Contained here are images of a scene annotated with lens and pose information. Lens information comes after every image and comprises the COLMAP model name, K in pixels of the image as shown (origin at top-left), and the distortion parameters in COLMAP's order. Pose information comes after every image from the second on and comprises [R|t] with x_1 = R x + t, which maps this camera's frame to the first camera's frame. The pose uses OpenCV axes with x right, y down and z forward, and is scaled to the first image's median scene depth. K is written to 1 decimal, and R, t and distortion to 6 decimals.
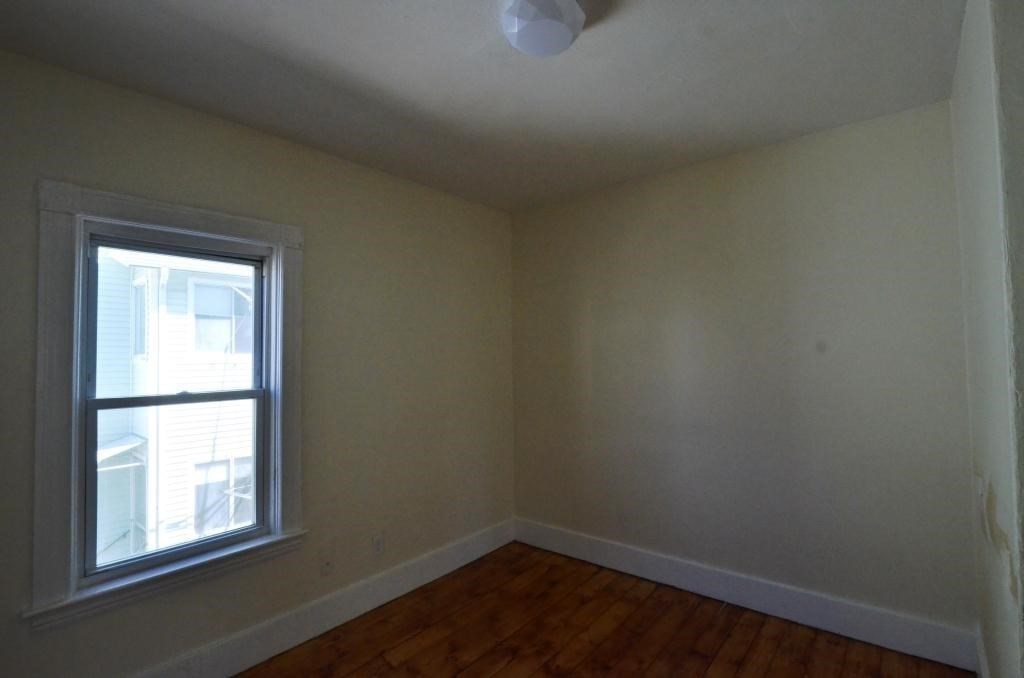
lens RADIAL K [[491.2, 0, 518.7], [0, 491.2, 331.4], [0, 0, 1]] dist [-0.001751, -0.004835]
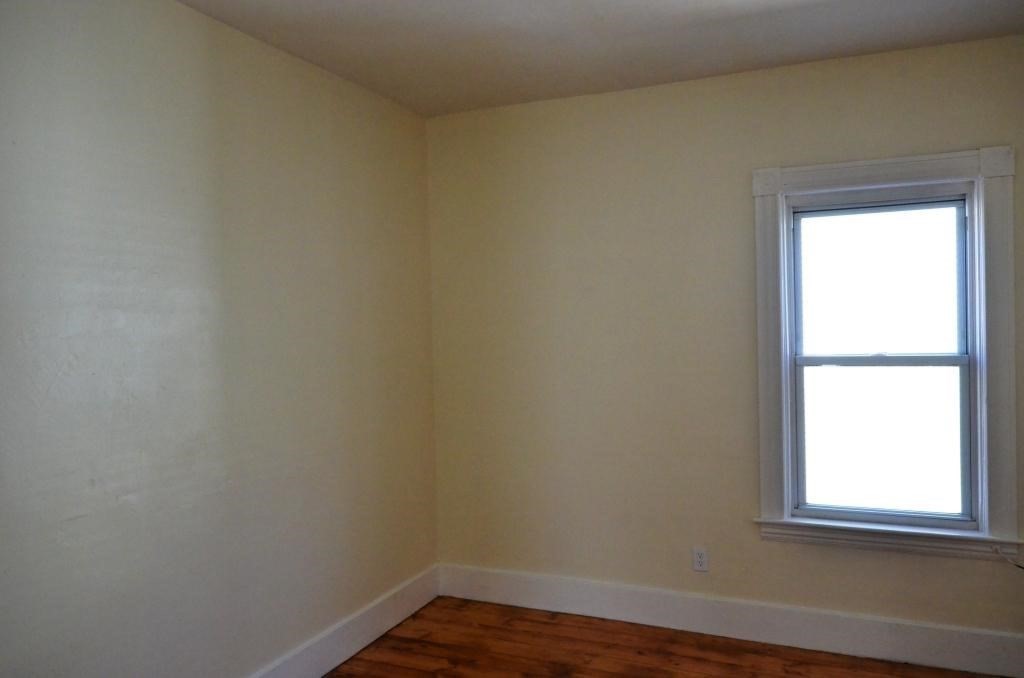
lens RADIAL K [[765.0, 0, 520.4], [0, 765.0, 337.0], [0, 0, 1]] dist [-0.007074, 0.016460]
pose [[0.262079, 0.021103, -0.964816, 0.527799], [0.059684, 0.997493, 0.038030, -0.007308], [0.963199, -0.067551, 0.260162, -0.059000]]
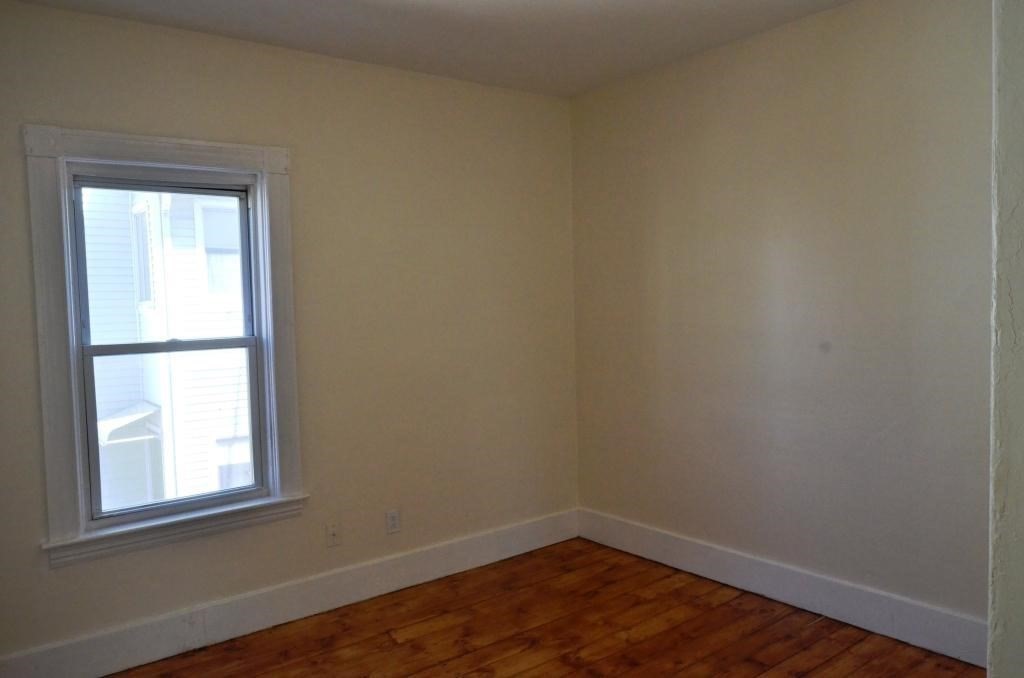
lens RADIAL K [[765.0, 0, 511.3], [0, 765.0, 329.8], [0, 0, 1]] dist [-0.007074, 0.016460]
pose [[0.975667, -0.003835, -0.219223, 0.238790], [0.023758, 0.995809, 0.088319, -0.006622], [0.217966, -0.091378, 0.971669, -0.245767]]
